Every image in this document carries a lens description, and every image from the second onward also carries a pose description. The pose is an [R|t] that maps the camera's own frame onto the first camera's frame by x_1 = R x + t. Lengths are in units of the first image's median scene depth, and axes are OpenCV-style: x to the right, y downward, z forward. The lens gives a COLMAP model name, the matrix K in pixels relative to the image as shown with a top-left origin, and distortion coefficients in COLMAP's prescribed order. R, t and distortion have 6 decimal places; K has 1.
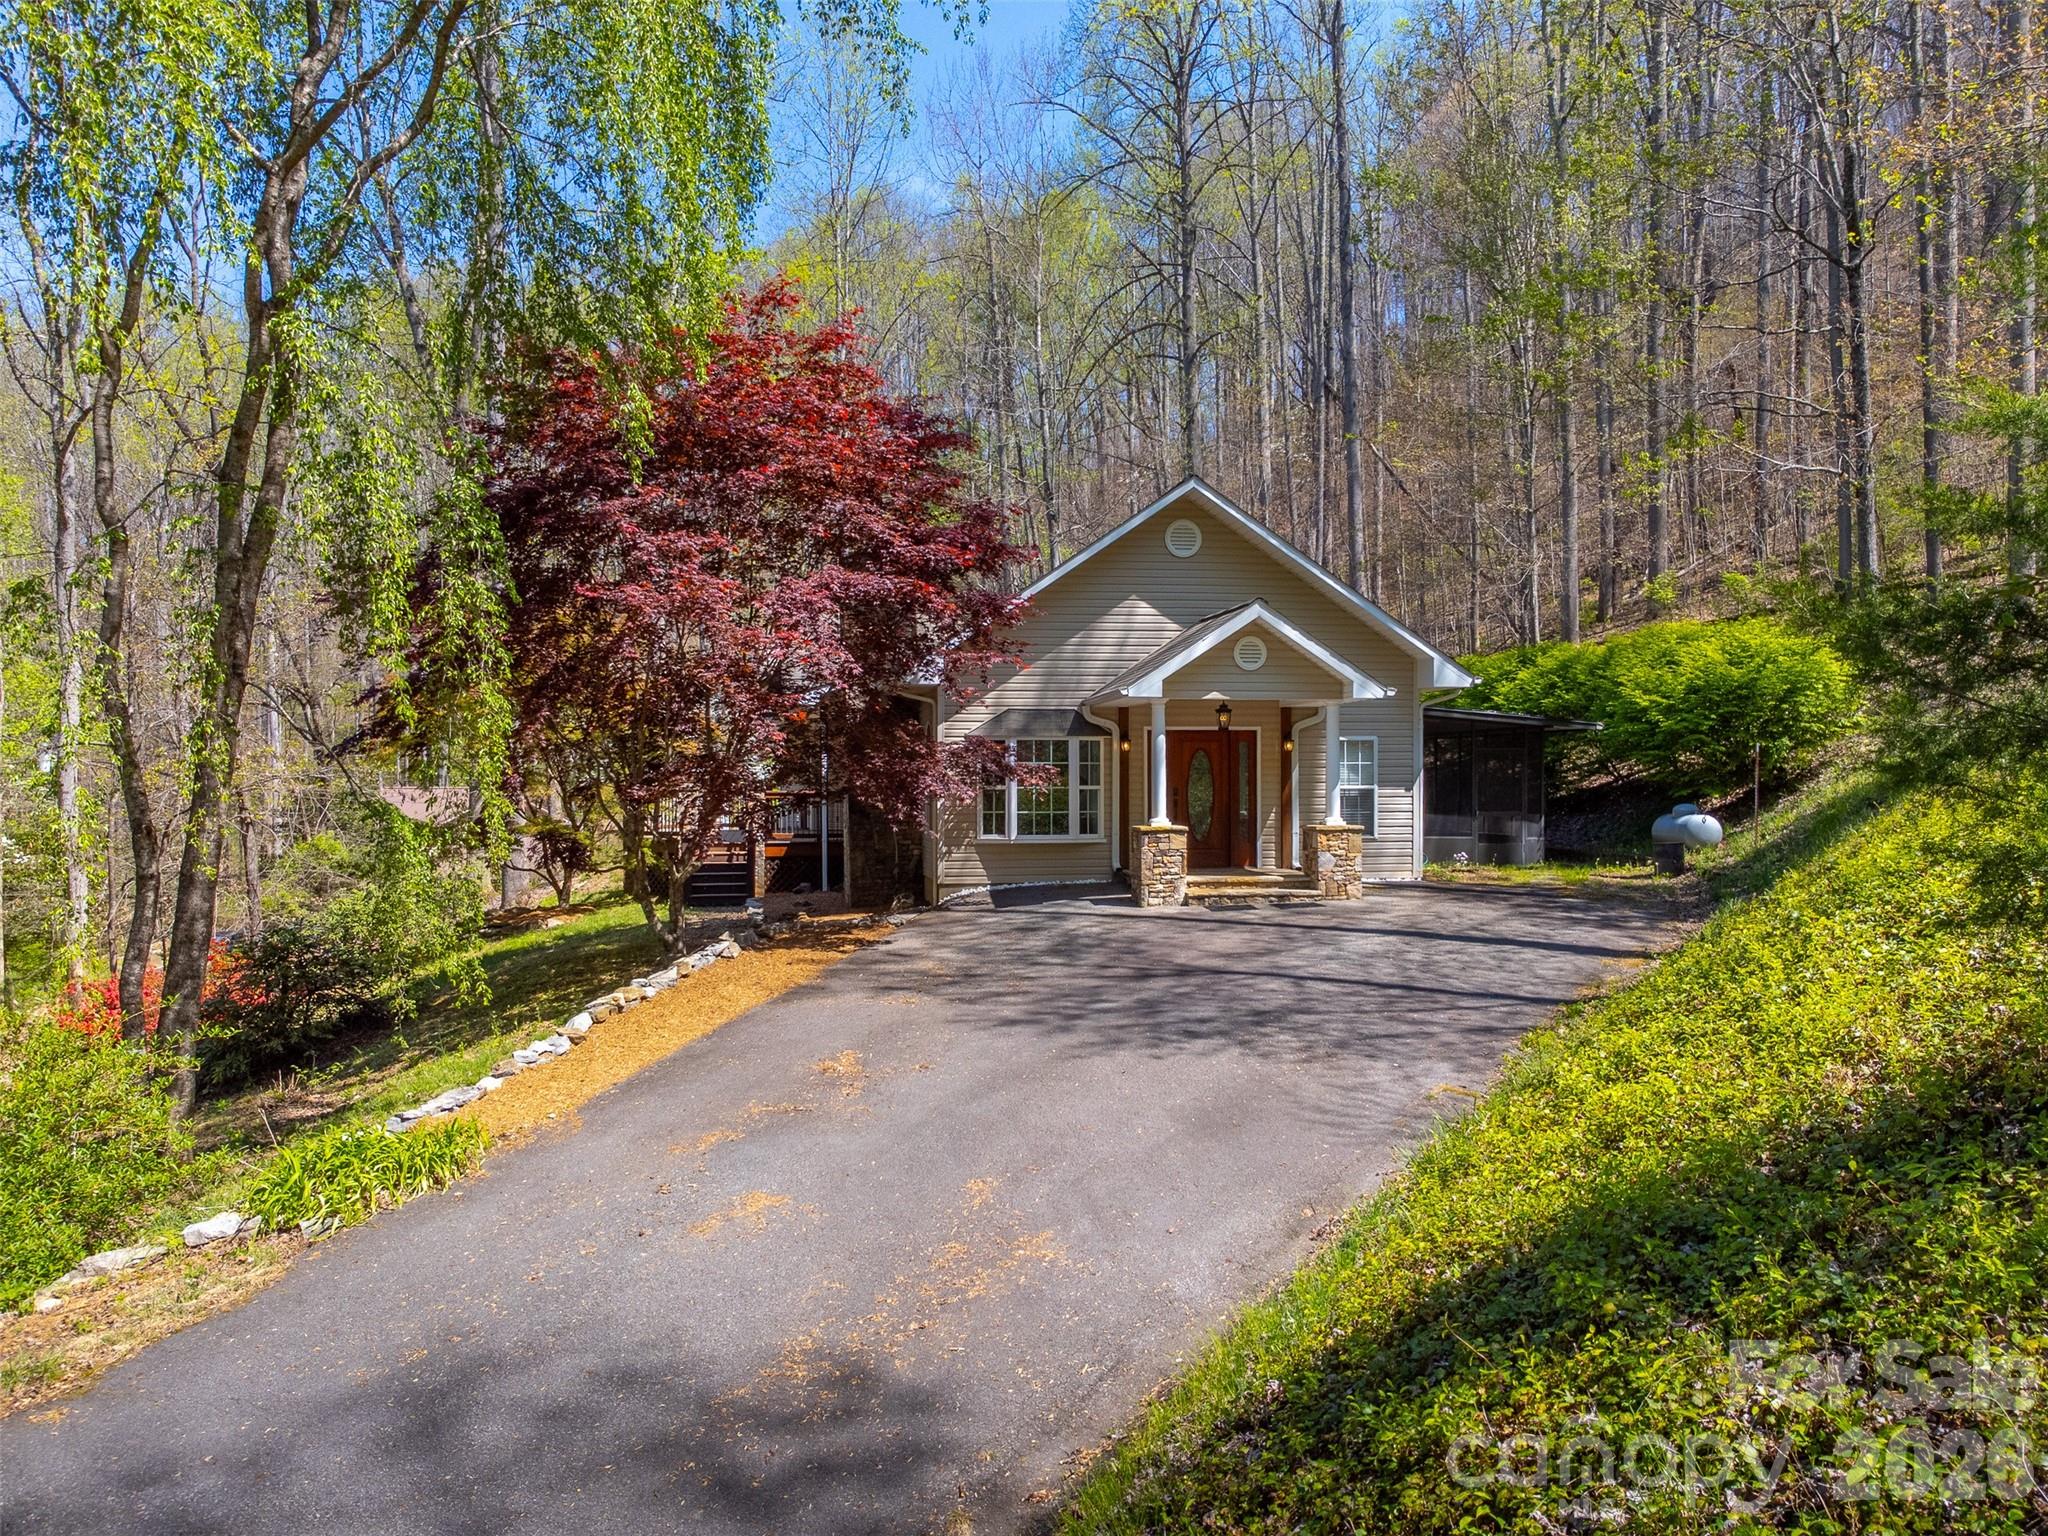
lens RADIAL K [[1540.4, 0, 1024.6], [0, 1540.4, 809.7], [0, 0, 1]] dist [0.025420, 0.000358]
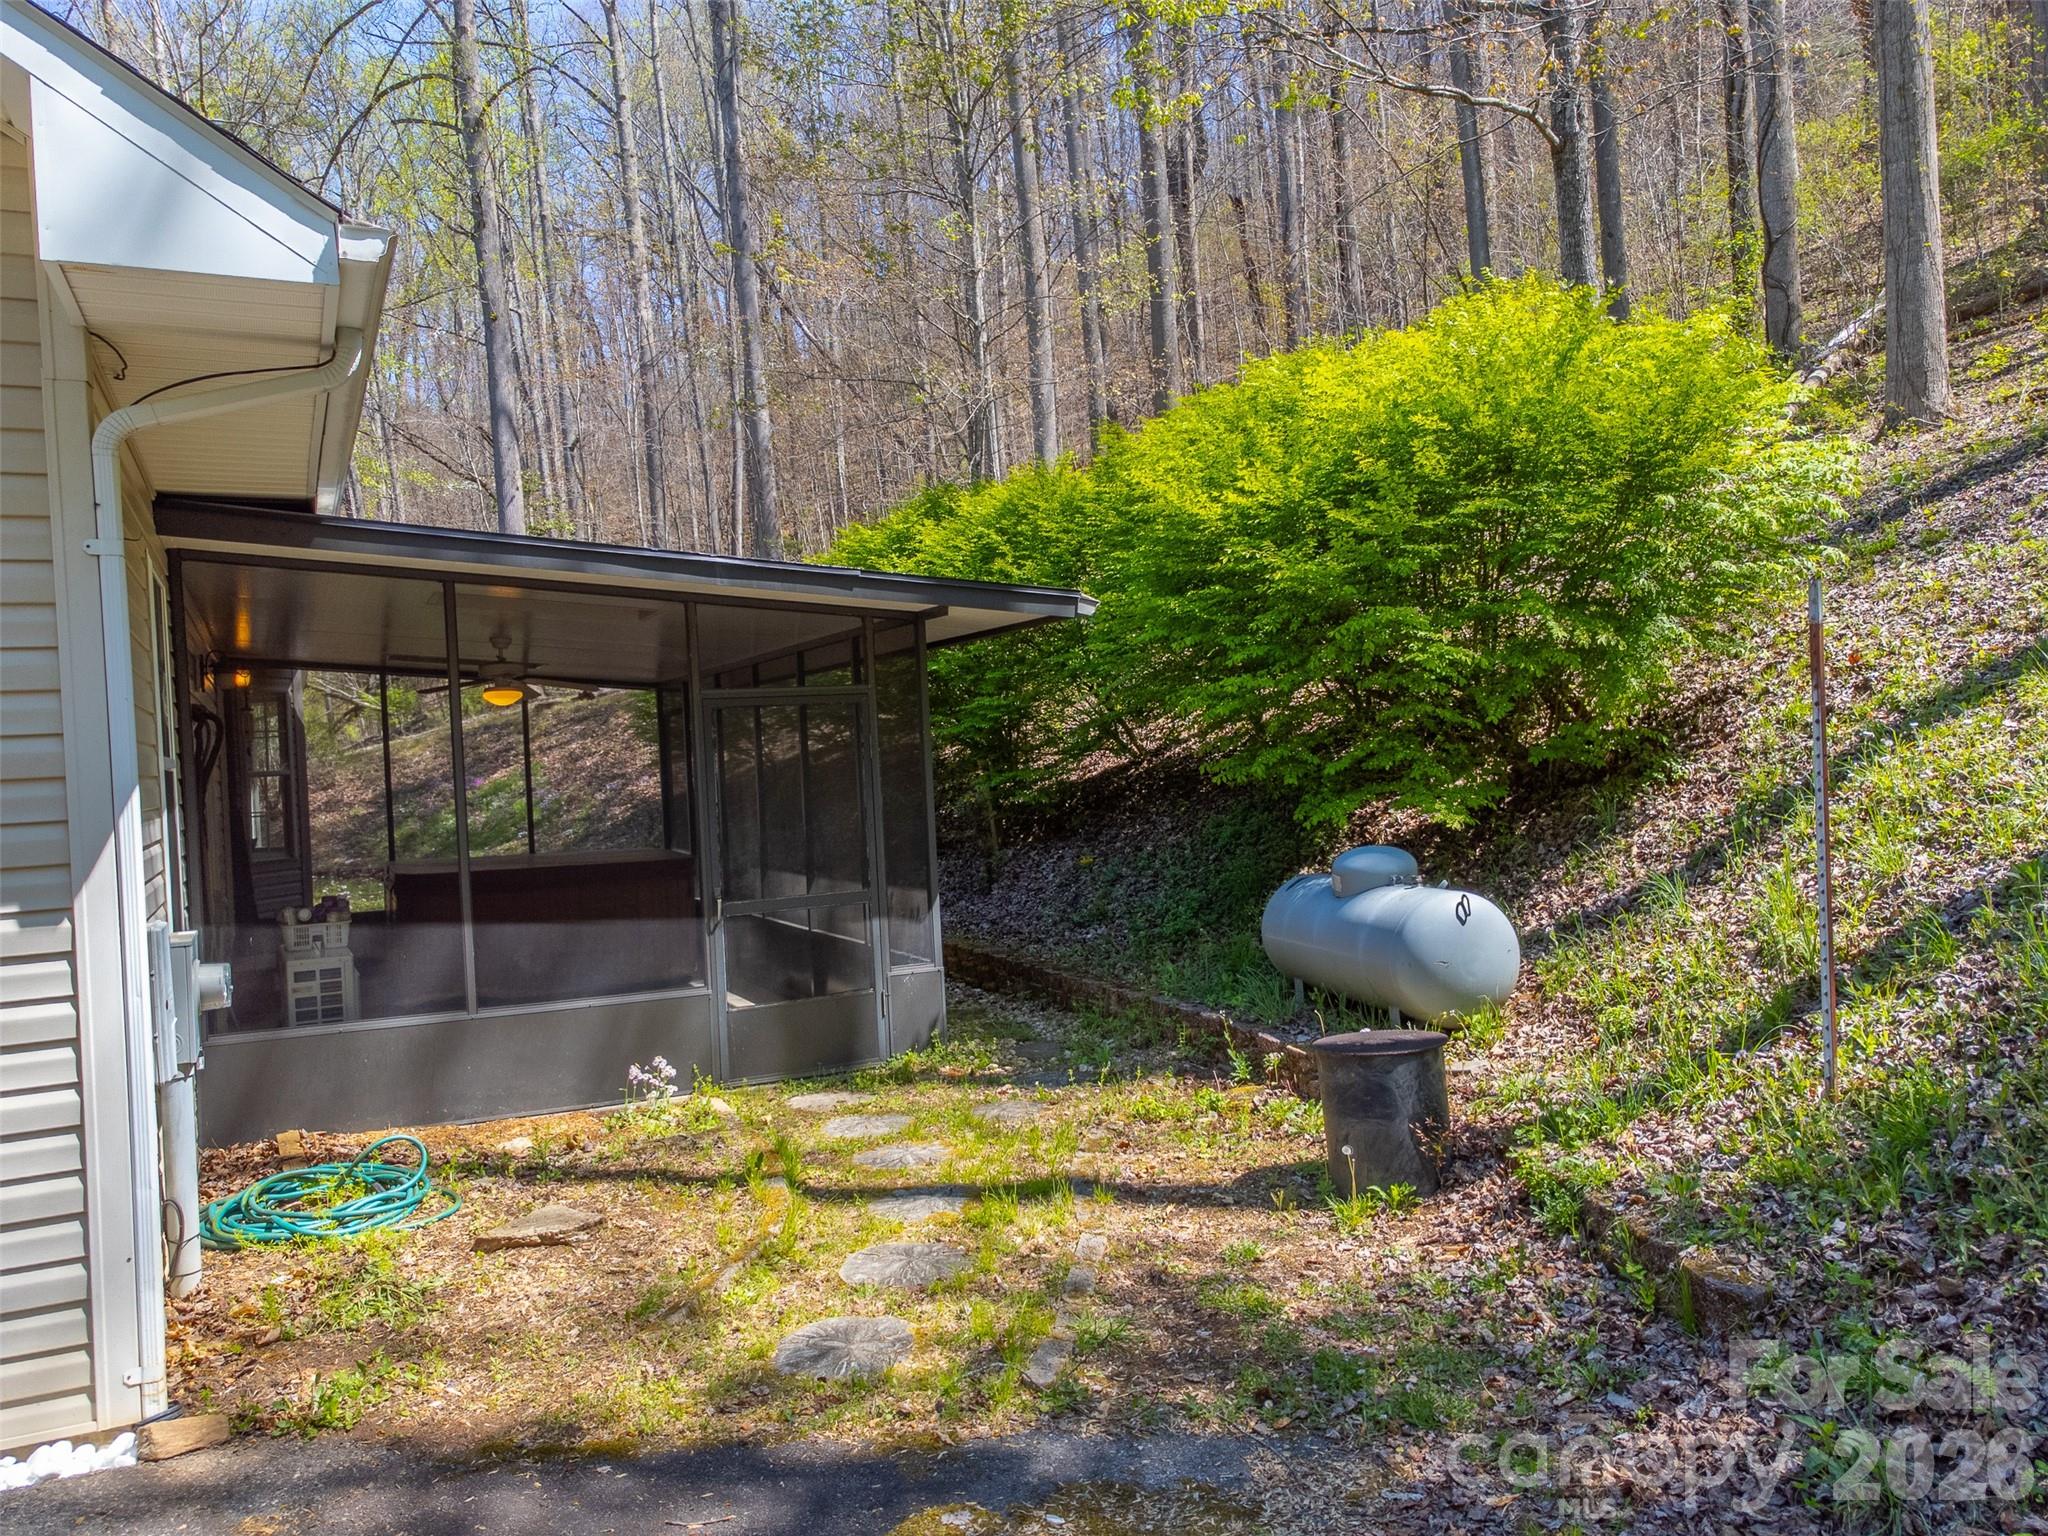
lens RADIAL K [[1537.3, 0, 1024.0], [0, 1537.3, 768.0], [0, 0, 1]] dist [0.012285, 0.003148]
pose [[0.954001, -0.049634, 0.295667, 0.318457], [0.054350, 0.998492, -0.007748, -0.023187], [-0.294836, 0.023461, 0.955260, 0.847005]]
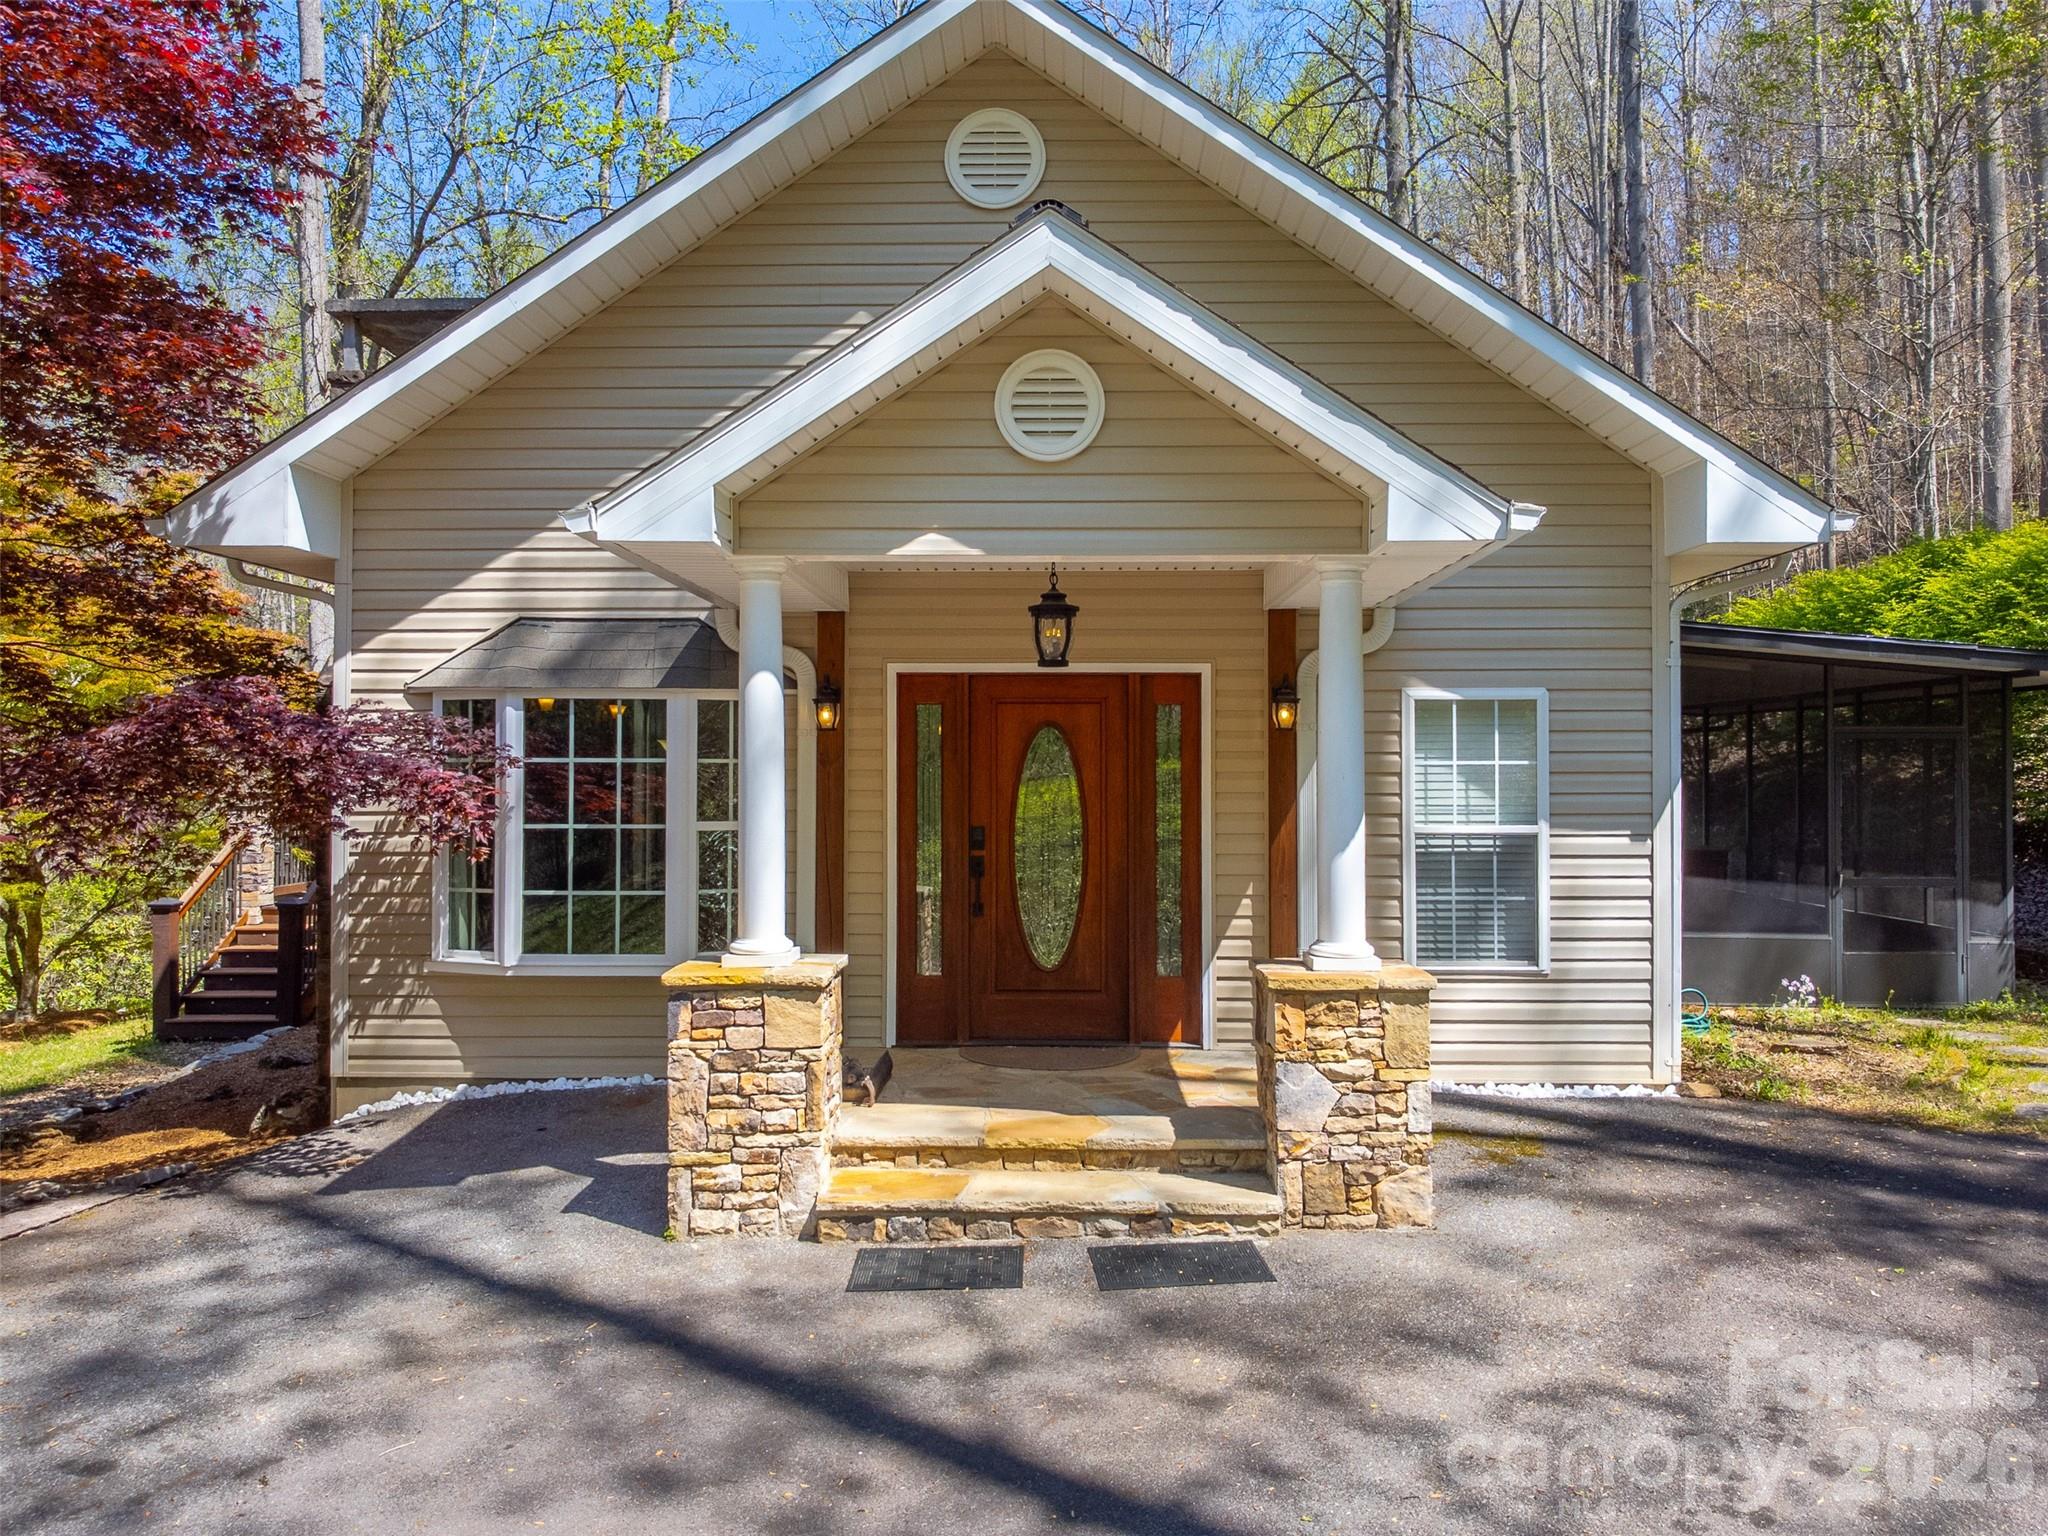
lens RADIAL K [[1604.3, 0, 1023.6], [0, 1604.3, 755.8], [0, 0, 1]] dist [0.027989, 0.004092]
pose [[0.984140, 0.002039, -0.177383, 0.182682], [-0.007257, 0.999560, -0.028773, -0.021043], [0.177246, 0.029604, 0.983721, 0.634951]]
